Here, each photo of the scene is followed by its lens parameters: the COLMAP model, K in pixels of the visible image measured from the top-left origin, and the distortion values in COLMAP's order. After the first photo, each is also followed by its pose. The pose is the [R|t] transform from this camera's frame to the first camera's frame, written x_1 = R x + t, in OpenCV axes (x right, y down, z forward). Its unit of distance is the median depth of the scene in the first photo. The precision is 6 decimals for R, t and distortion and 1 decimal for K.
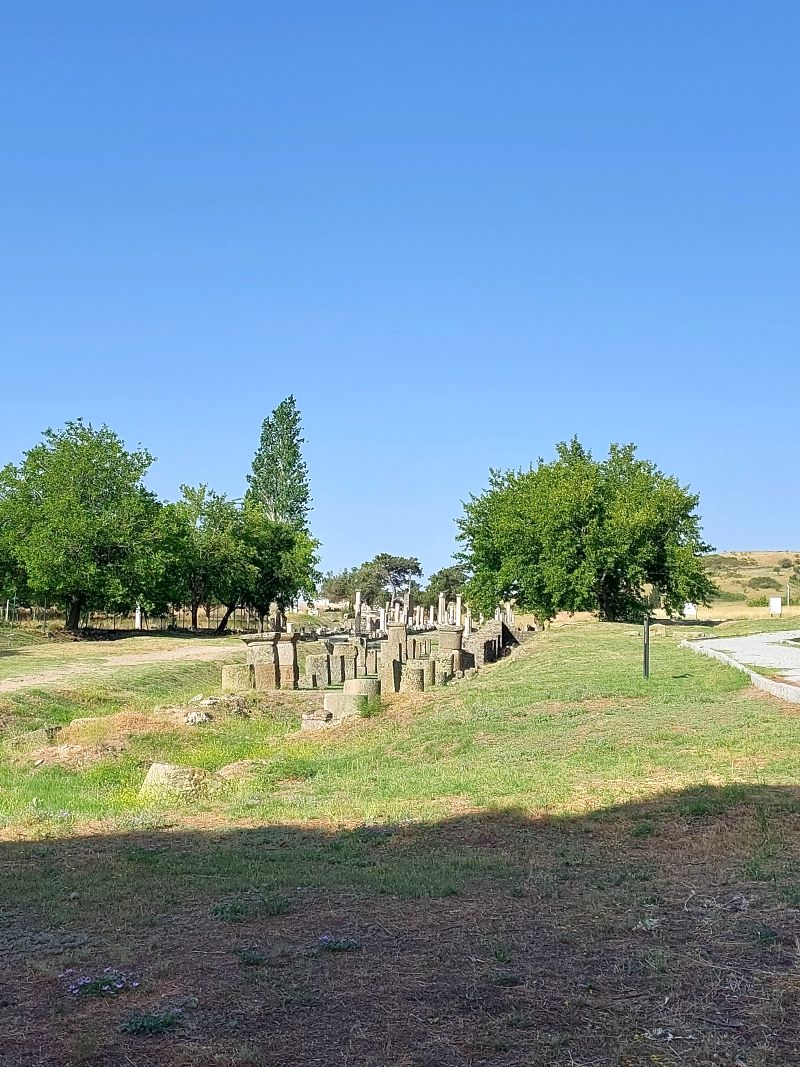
lens RADIAL K [[1353.2, 0, 400.0], [0, 1353.2, 533.5], [0, 0, 1]] dist [-0.008125, 0.409792]
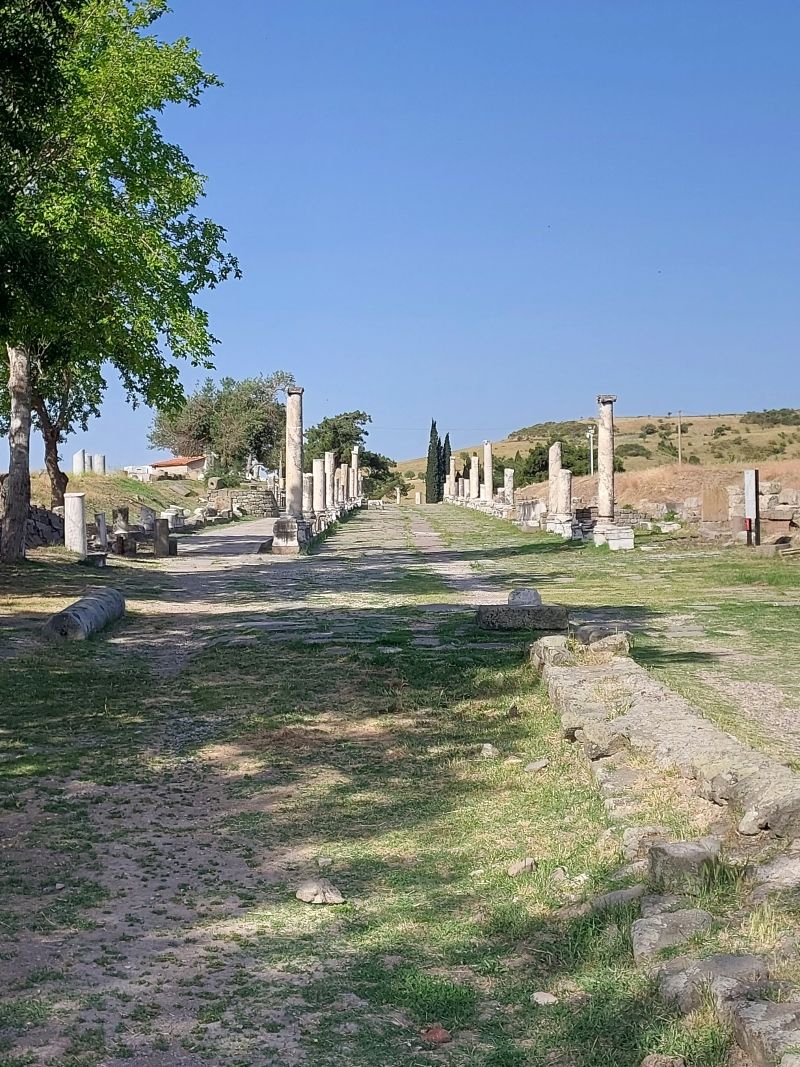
lens RADIAL K [[1353.2, 0, 400.0], [0, 1353.2, 533.5], [0, 0, 1]] dist [-0.008125, 0.409792]
pose [[0.990134, -0.025624, 0.137760, -0.056223], [0.013359, 0.995922, 0.089229, 0.052433], [-0.139485, -0.086508, 0.986438, 0.743990]]
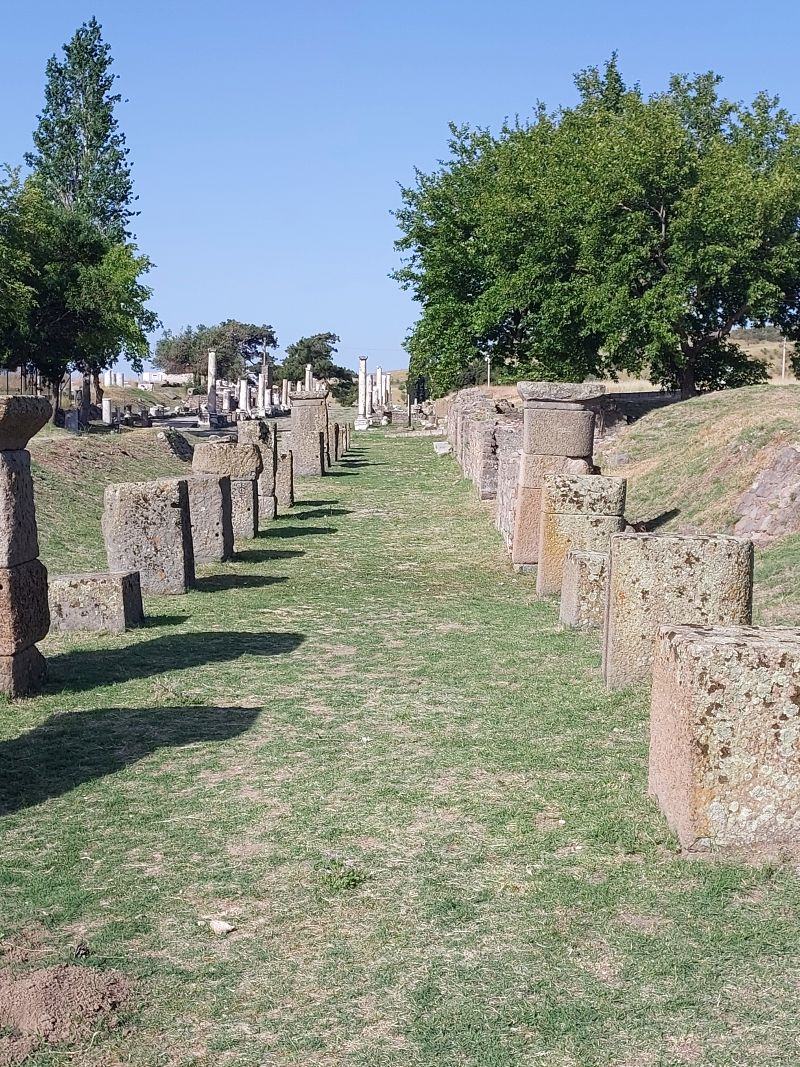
lens RADIAL K [[1353.2, 0, 400.0], [0, 1353.2, 533.5], [0, 0, 1]] dist [-0.008125, 0.409792]
pose [[0.992950, -0.011291, 0.117994, -0.020376], [-0.007659, 0.987261, 0.158924, 0.027015], [-0.118285, -0.158708, 0.980215, 0.352208]]
